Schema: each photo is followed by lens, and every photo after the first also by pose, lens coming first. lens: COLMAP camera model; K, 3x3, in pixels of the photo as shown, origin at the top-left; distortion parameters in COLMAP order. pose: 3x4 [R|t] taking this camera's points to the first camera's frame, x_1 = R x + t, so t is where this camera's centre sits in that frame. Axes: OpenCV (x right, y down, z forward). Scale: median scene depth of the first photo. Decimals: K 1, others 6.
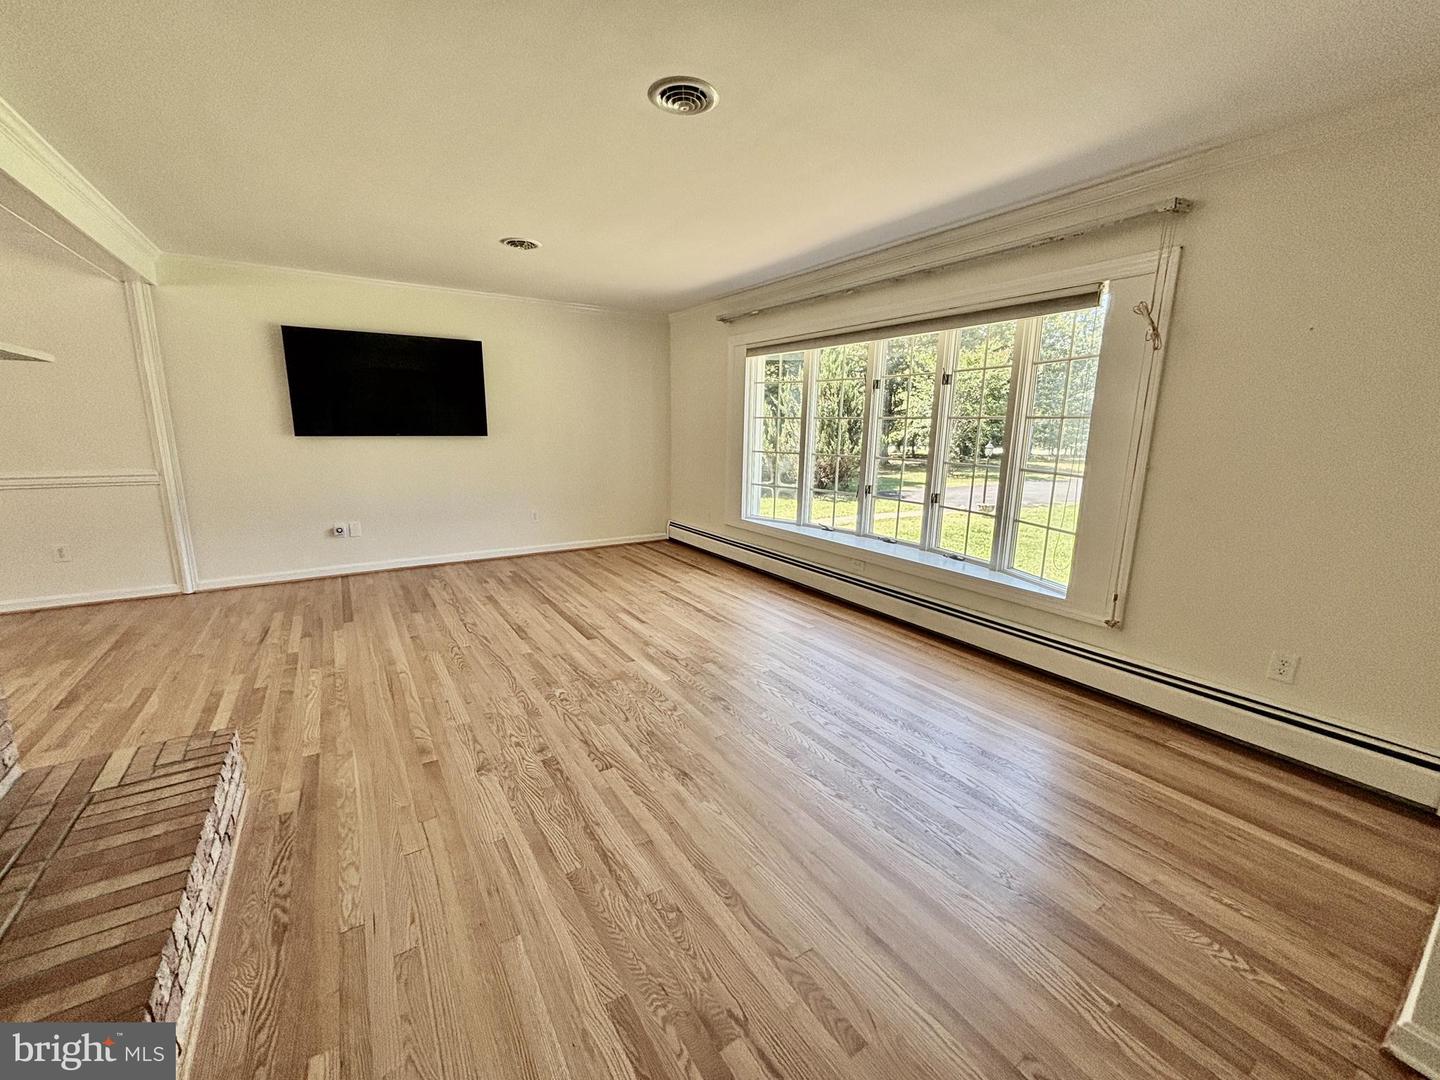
lens RADIAL K [[581.1, 0, 718.7], [0, 581.1, 537.3], [0, 0, 1]] dist [0.004159, -0.002612]
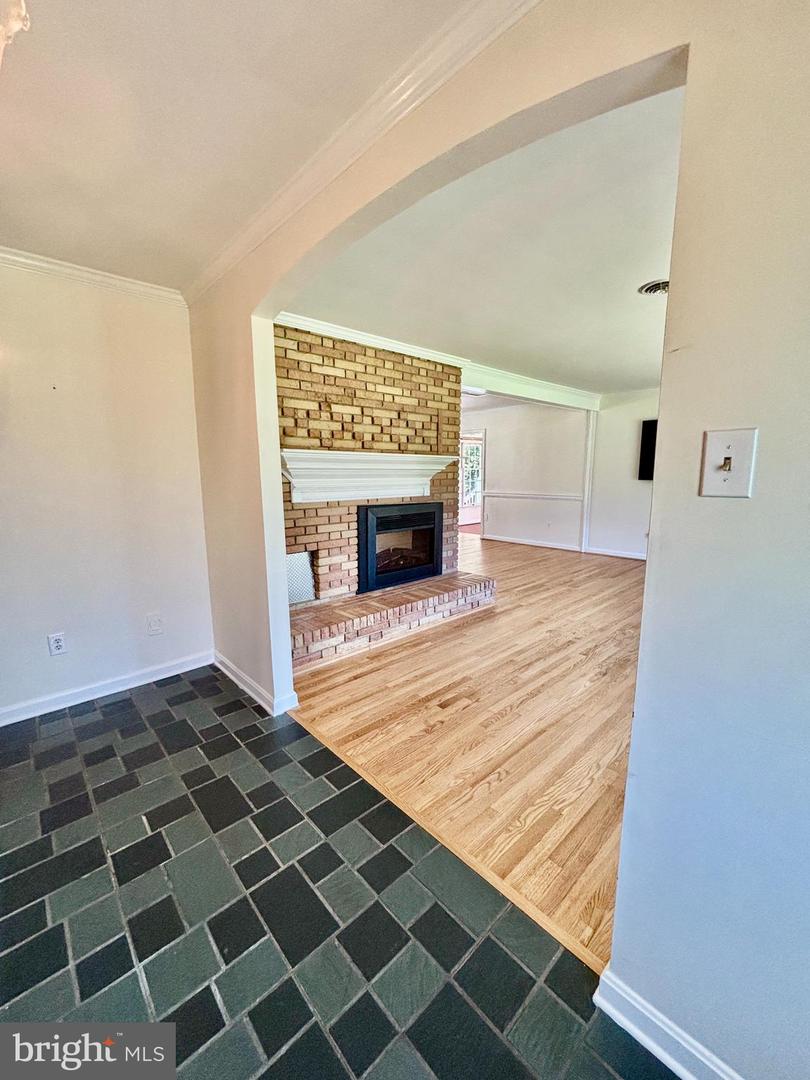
lens RADIAL K [[435.9, 0, 400.3], [0, 435.9, 540.3], [0, 0, 1]] dist [0.004159, -0.002612]
pose [[0.148014, 0.142949, -0.978600, 0.731283], [-0.181320, 0.976649, 0.115239, -0.014398], [0.972222, 0.160383, 0.170477, 0.085317]]
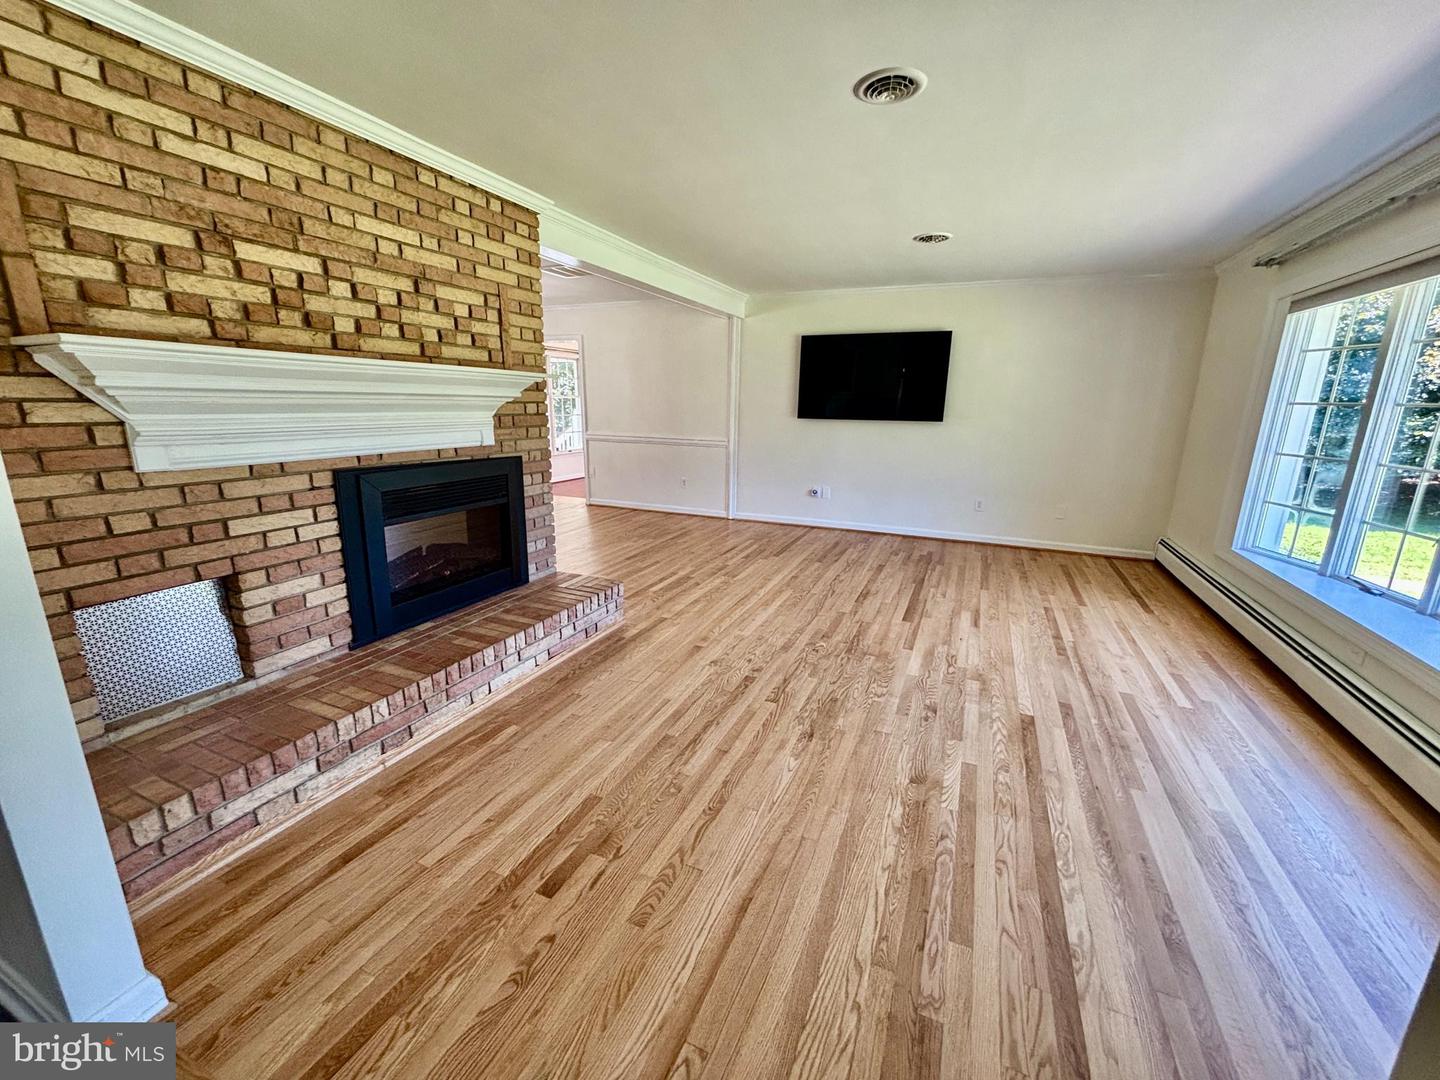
lens RADIAL K [[581.1, 0, 721.7], [0, 581.1, 539.0], [0, 0, 1]] dist [0.004159, -0.002612]
pose [[0.540308, 0.191525, -0.819381, 0.461352], [-0.169625, 0.978553, 0.116878, -0.035207], [0.824193, 0.075837, 0.561208, 0.154854]]
